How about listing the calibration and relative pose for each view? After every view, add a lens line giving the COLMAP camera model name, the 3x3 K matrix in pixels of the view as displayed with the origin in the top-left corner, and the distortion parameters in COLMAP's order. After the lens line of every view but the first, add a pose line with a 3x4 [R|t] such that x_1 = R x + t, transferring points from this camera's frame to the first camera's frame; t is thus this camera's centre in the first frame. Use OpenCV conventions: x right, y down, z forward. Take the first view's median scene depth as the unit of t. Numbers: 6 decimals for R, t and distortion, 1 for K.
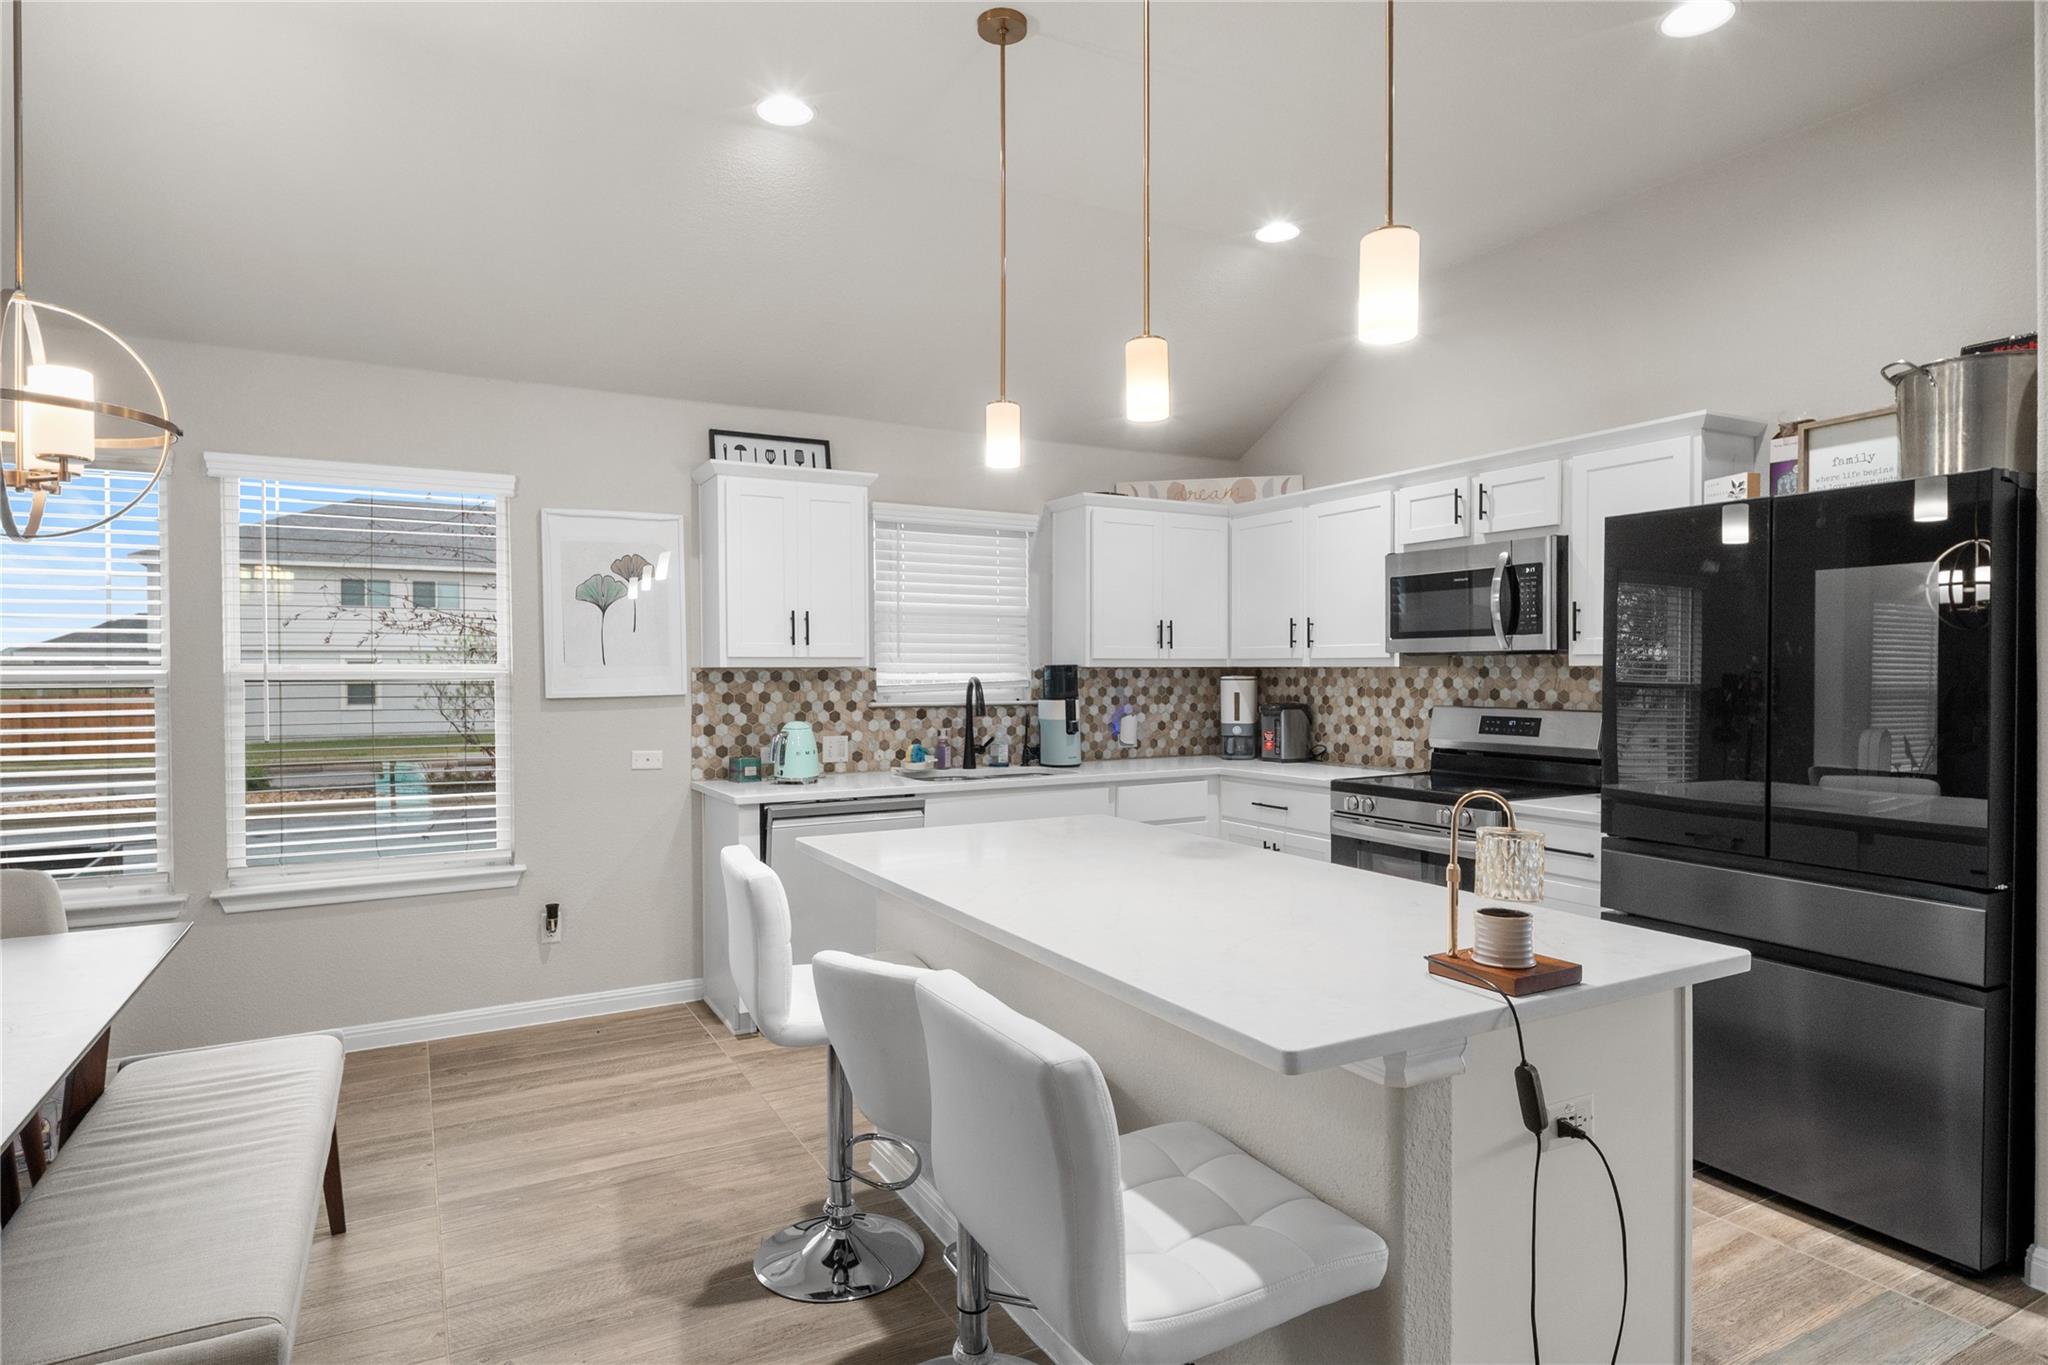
lens RADIAL K [[1073.3, 0, 1024.0], [0, 1073.3, 682.5], [0, 0, 1]] dist [0.000818, -0.000368]
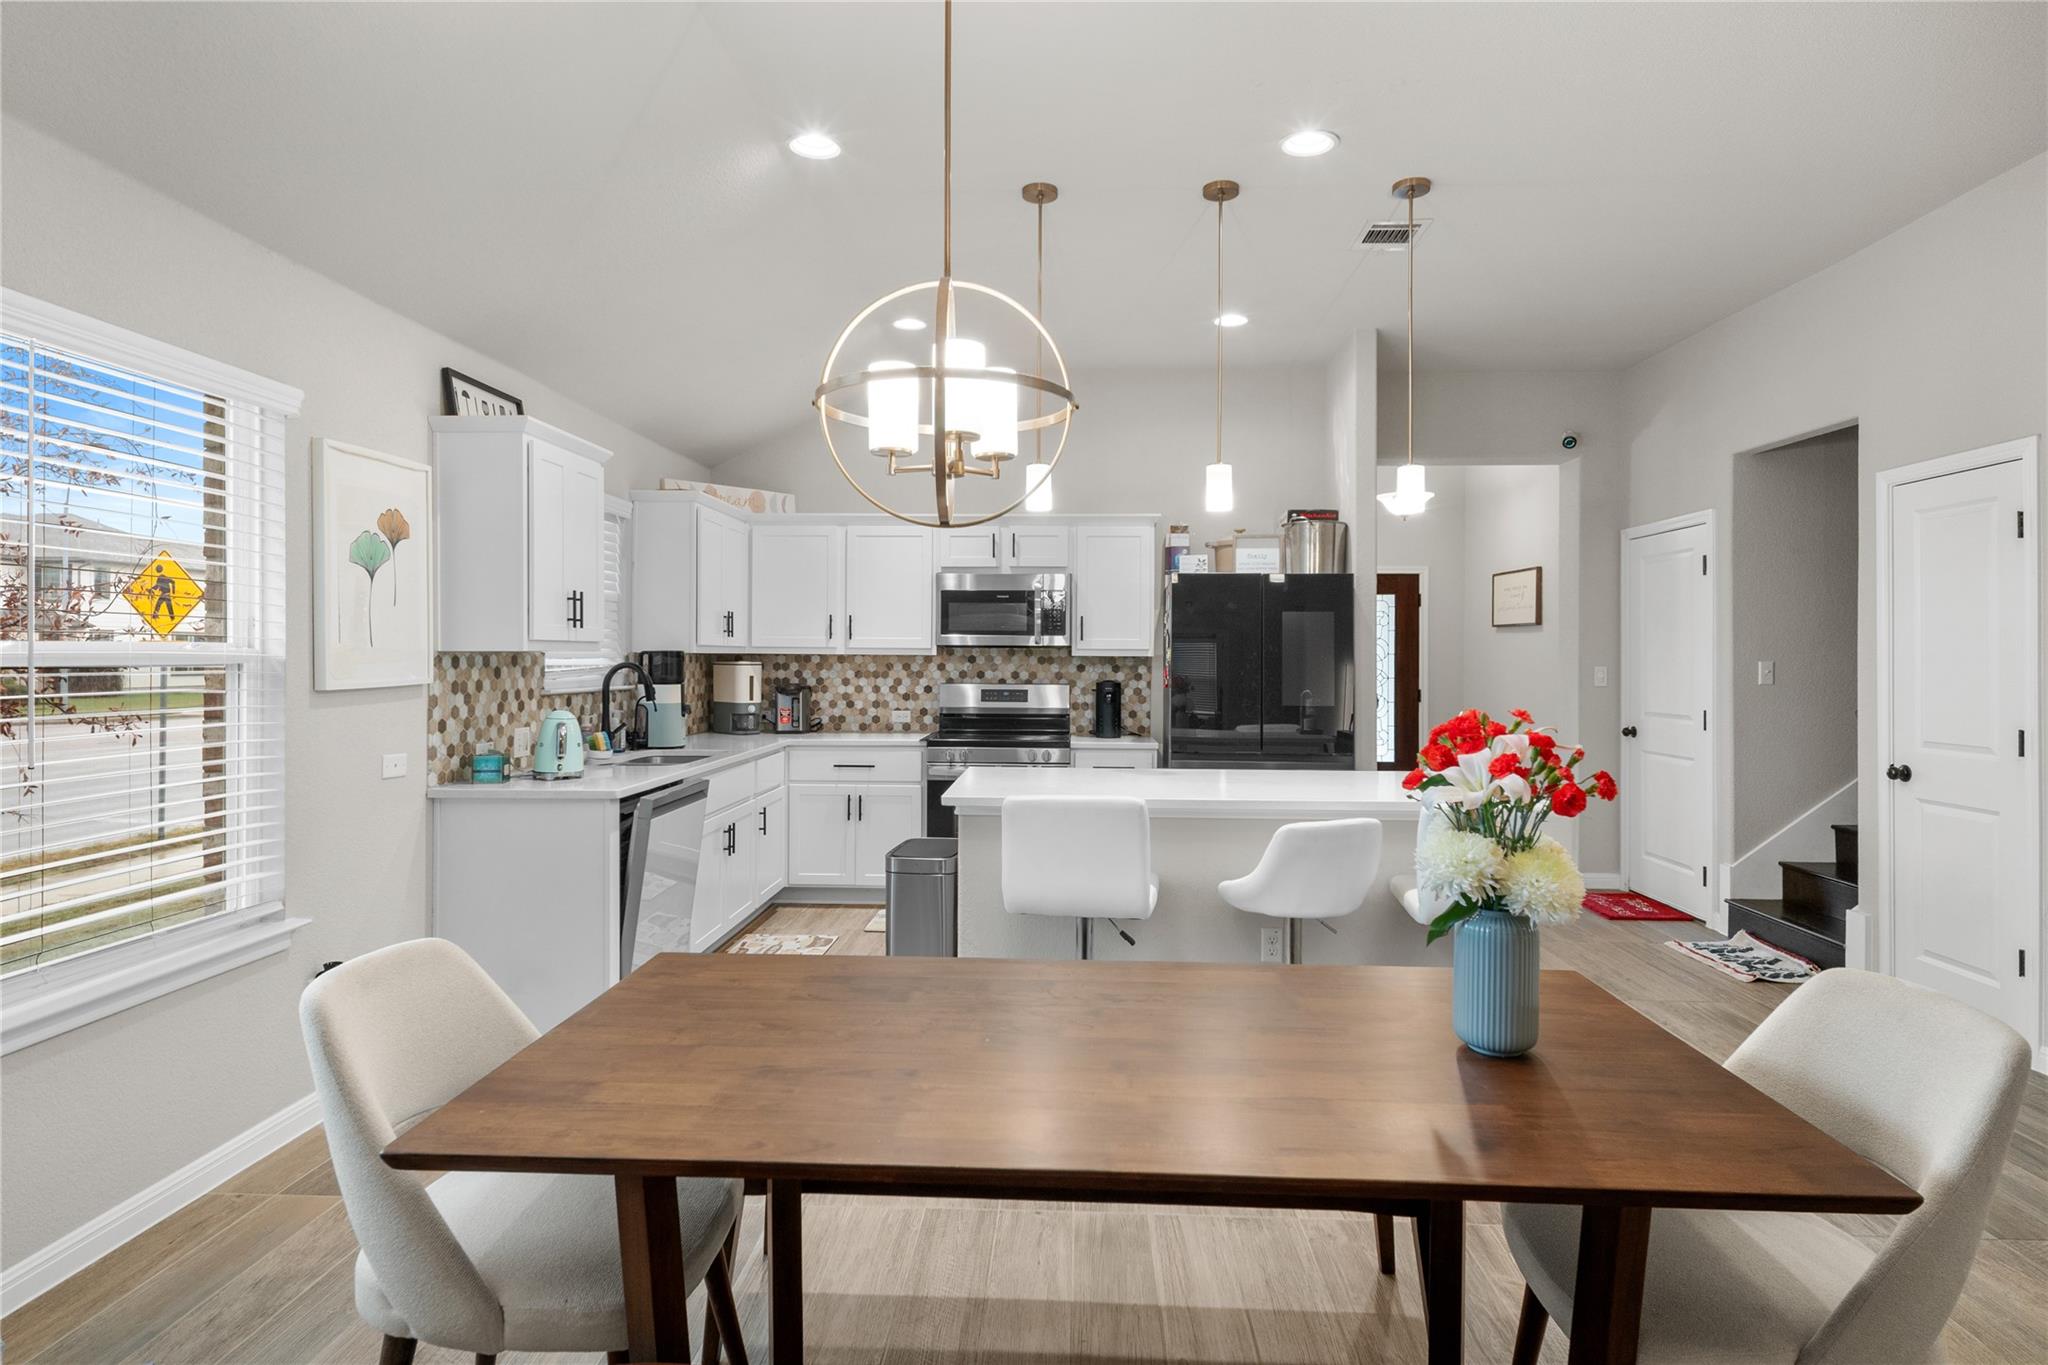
lens RADIAL K [[1073.3, 0, 1024.0], [0, 1073.3, 682.5], [0, 0, 1]] dist [0.000818, -0.000368]
pose [[0.540478, -0.015080, 0.841223, -0.699787], [0.002767, 0.999866, 0.016146, -0.001544], [-0.841354, -0.006399, 0.540447, 0.154072]]
